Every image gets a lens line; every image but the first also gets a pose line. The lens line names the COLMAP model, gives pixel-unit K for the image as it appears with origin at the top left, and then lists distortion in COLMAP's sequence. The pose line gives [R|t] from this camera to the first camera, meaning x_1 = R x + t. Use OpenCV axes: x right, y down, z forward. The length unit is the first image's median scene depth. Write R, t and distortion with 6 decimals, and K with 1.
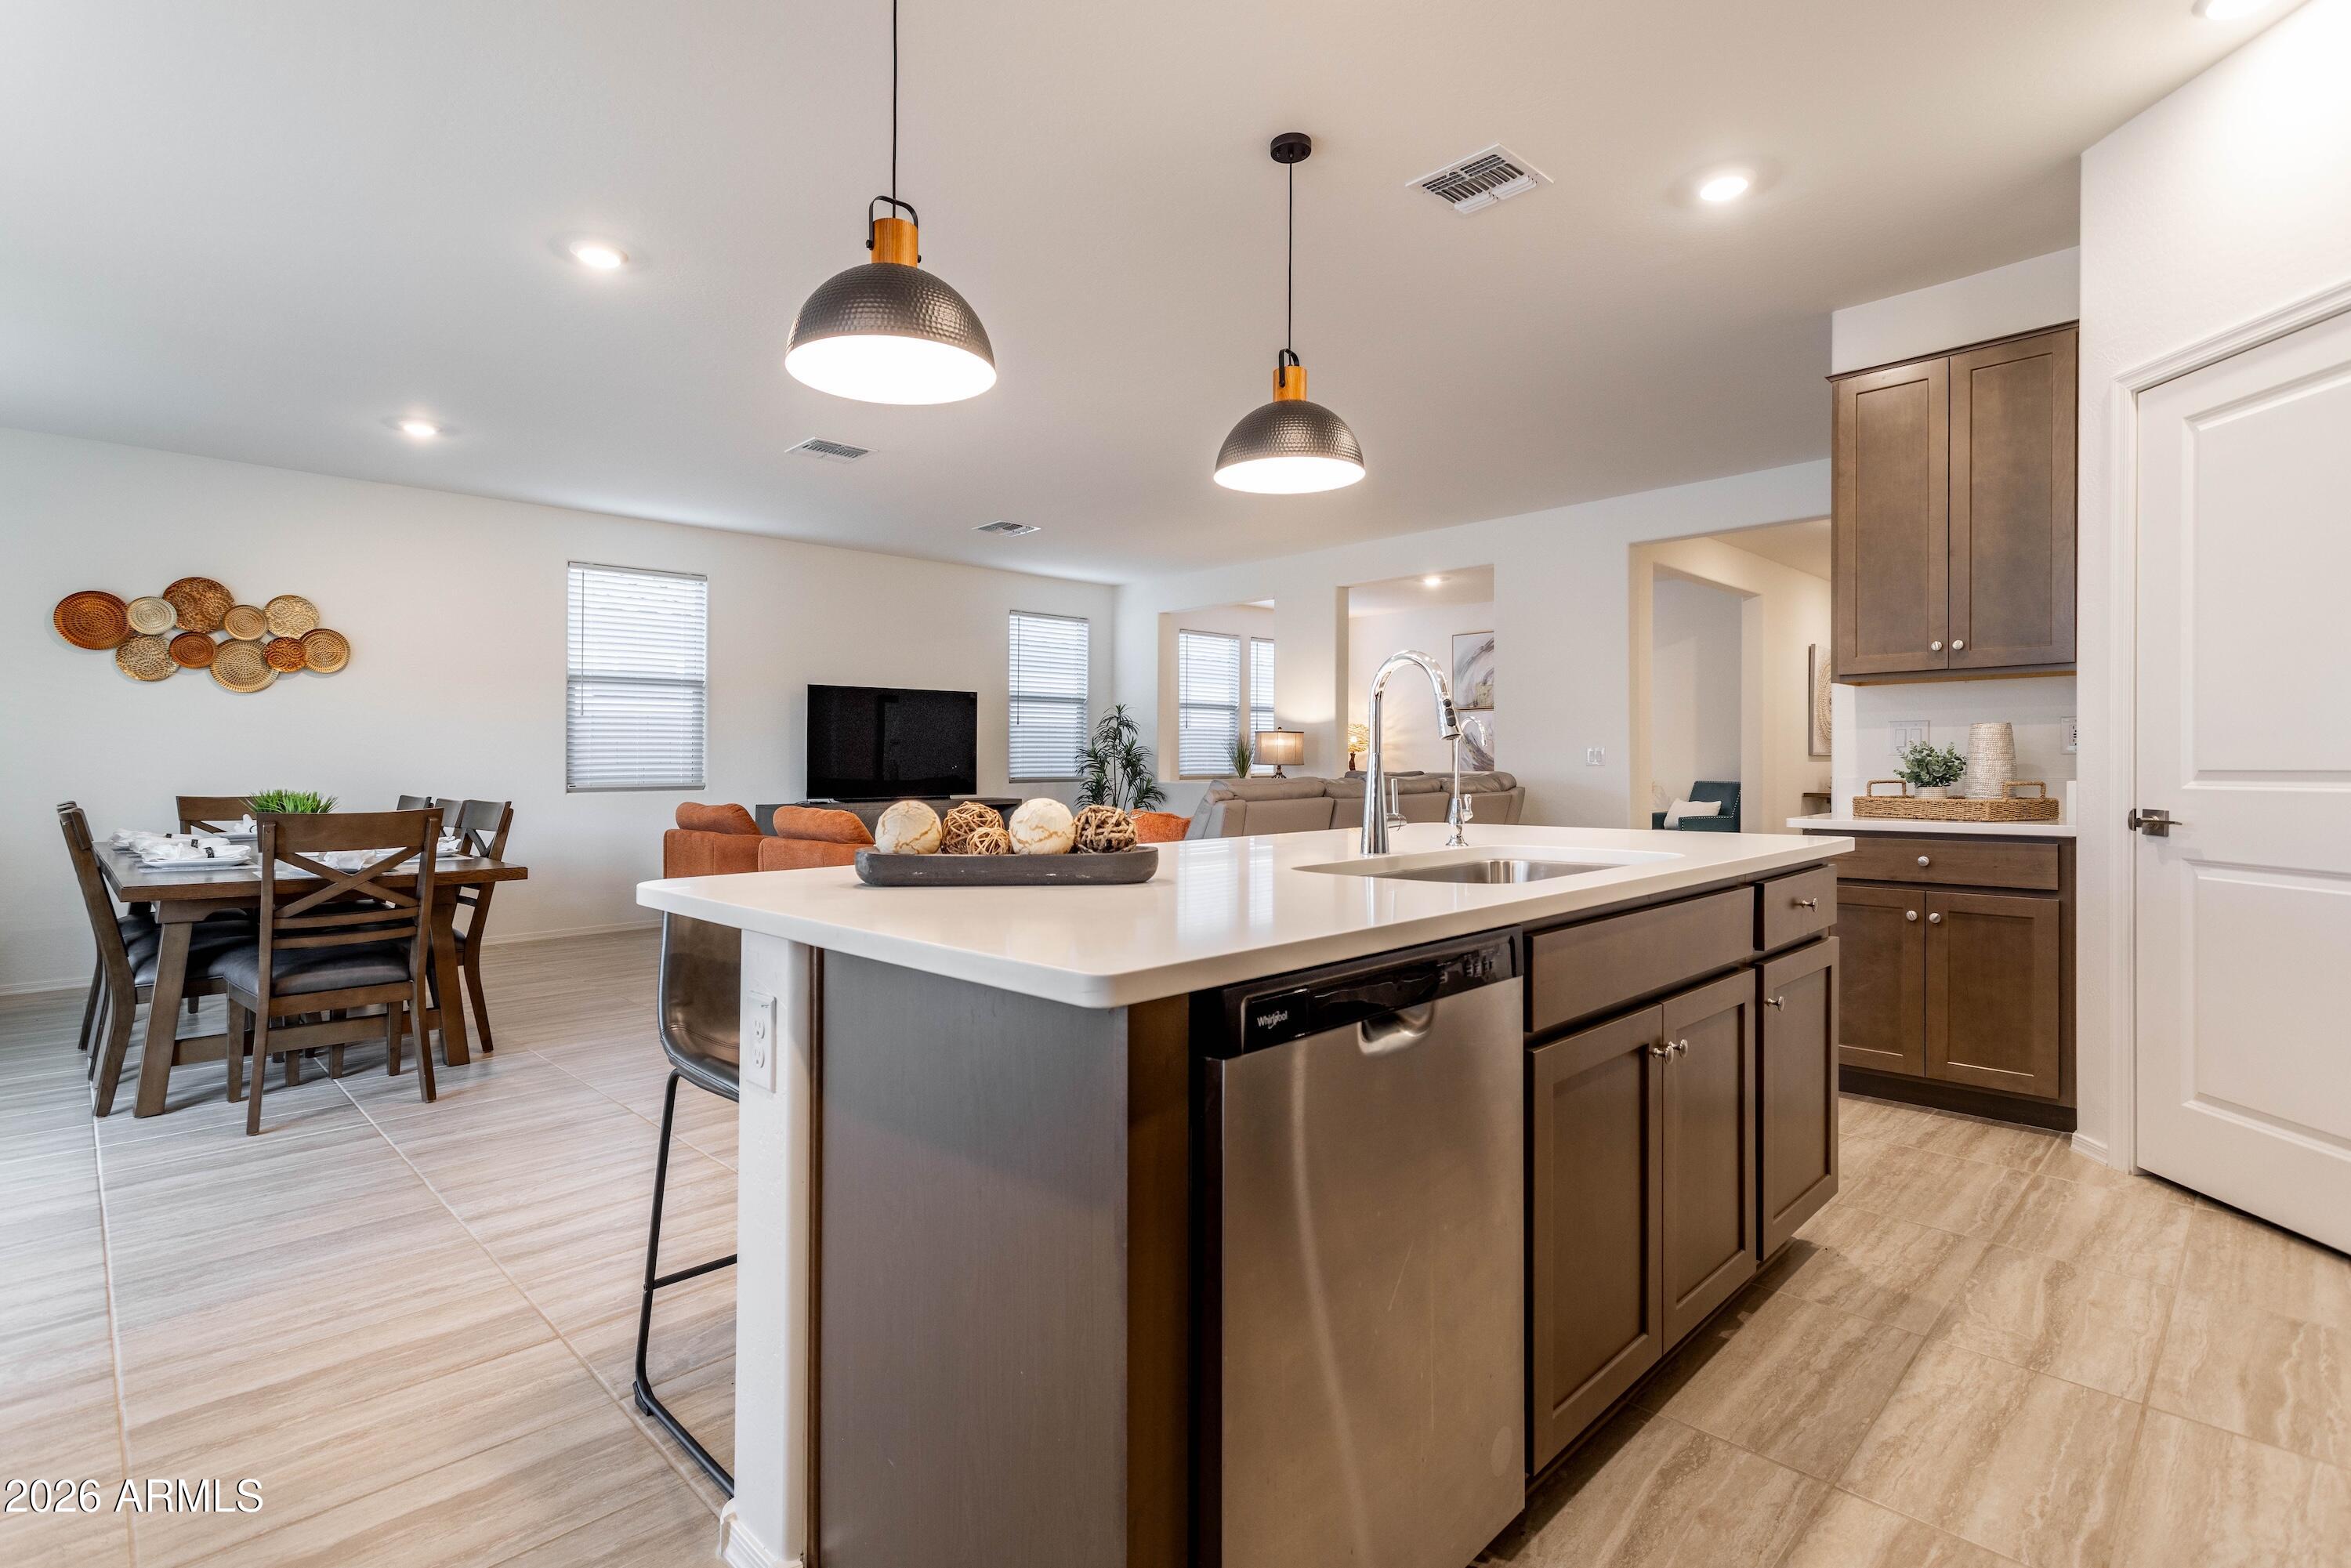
lens RADIAL K [[1110.9, 0, 1169.1], [0, 1110.9, 768.9], [0, 0, 1]] dist [0.002083, 0.001511]
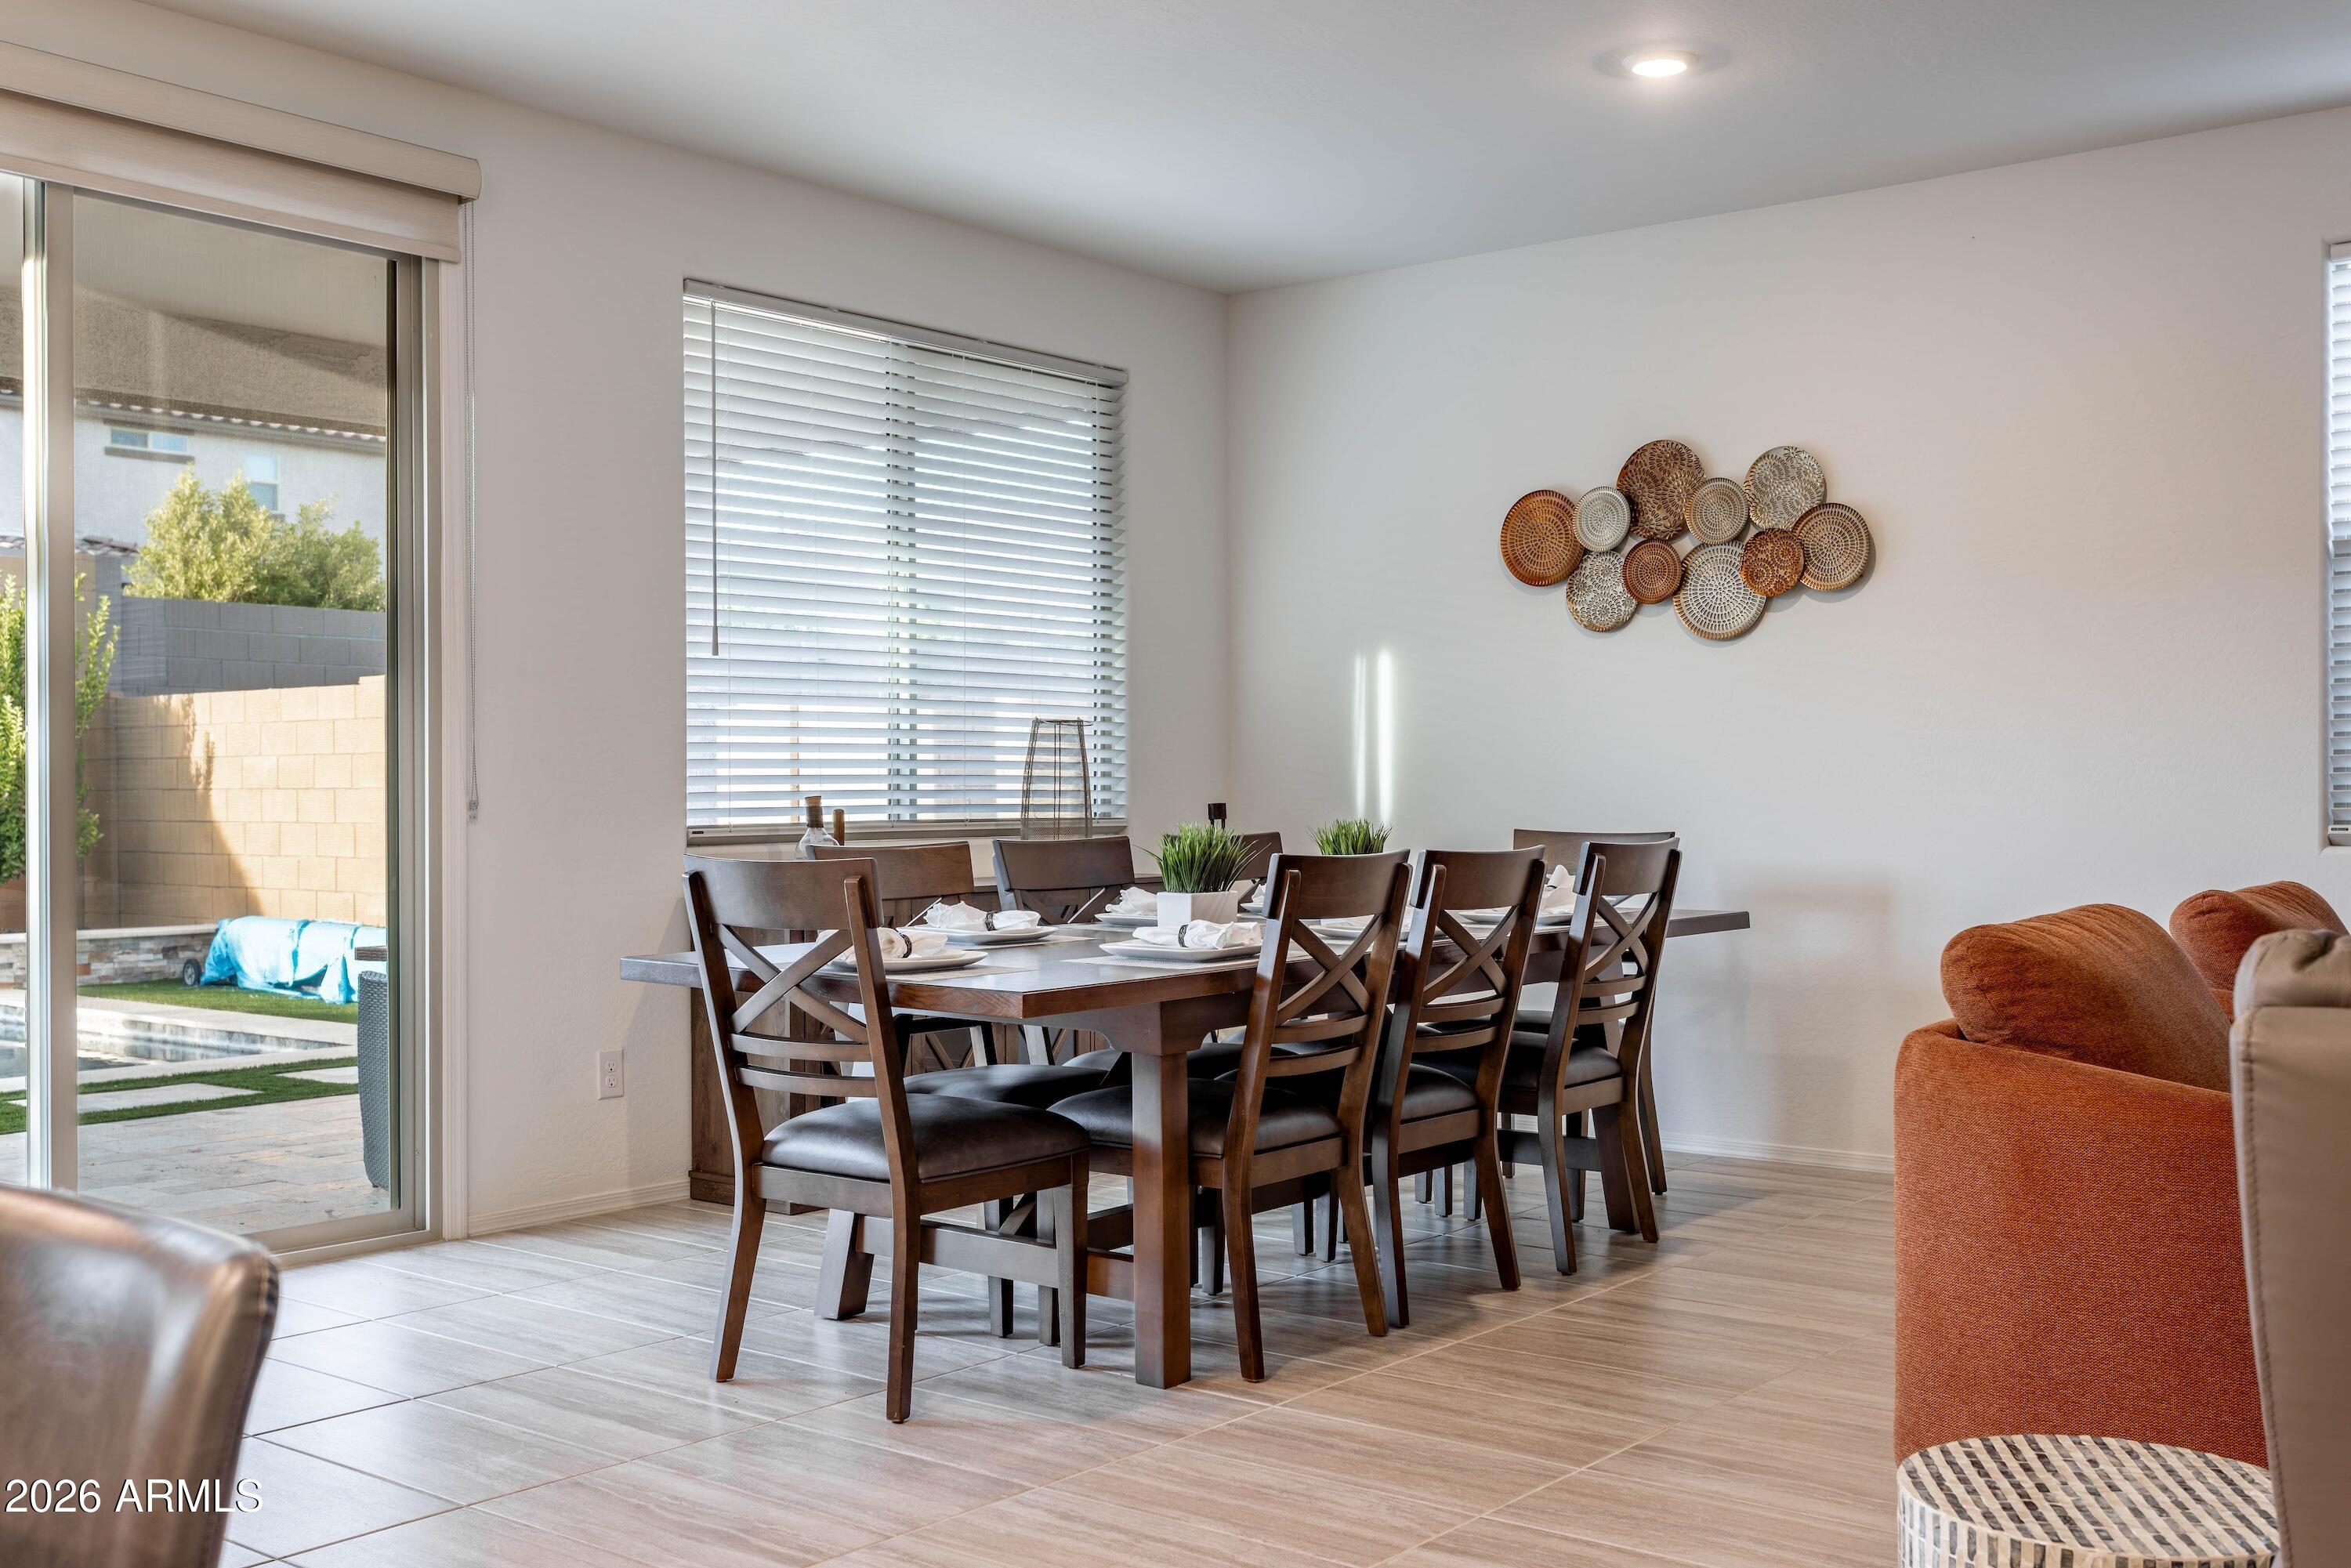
lens RADIAL K [[2329.1, 0, 1176.3], [0, 2329.1, 805.5], [0, 0, 1]] dist [0.022556, 0.000000]
pose [[0.118833, 0.012339, -0.992838, 0.453433], [-0.001219, 0.999924, 0.012281, -0.003395], [0.992913, -0.000249, 0.118839, 1.039264]]
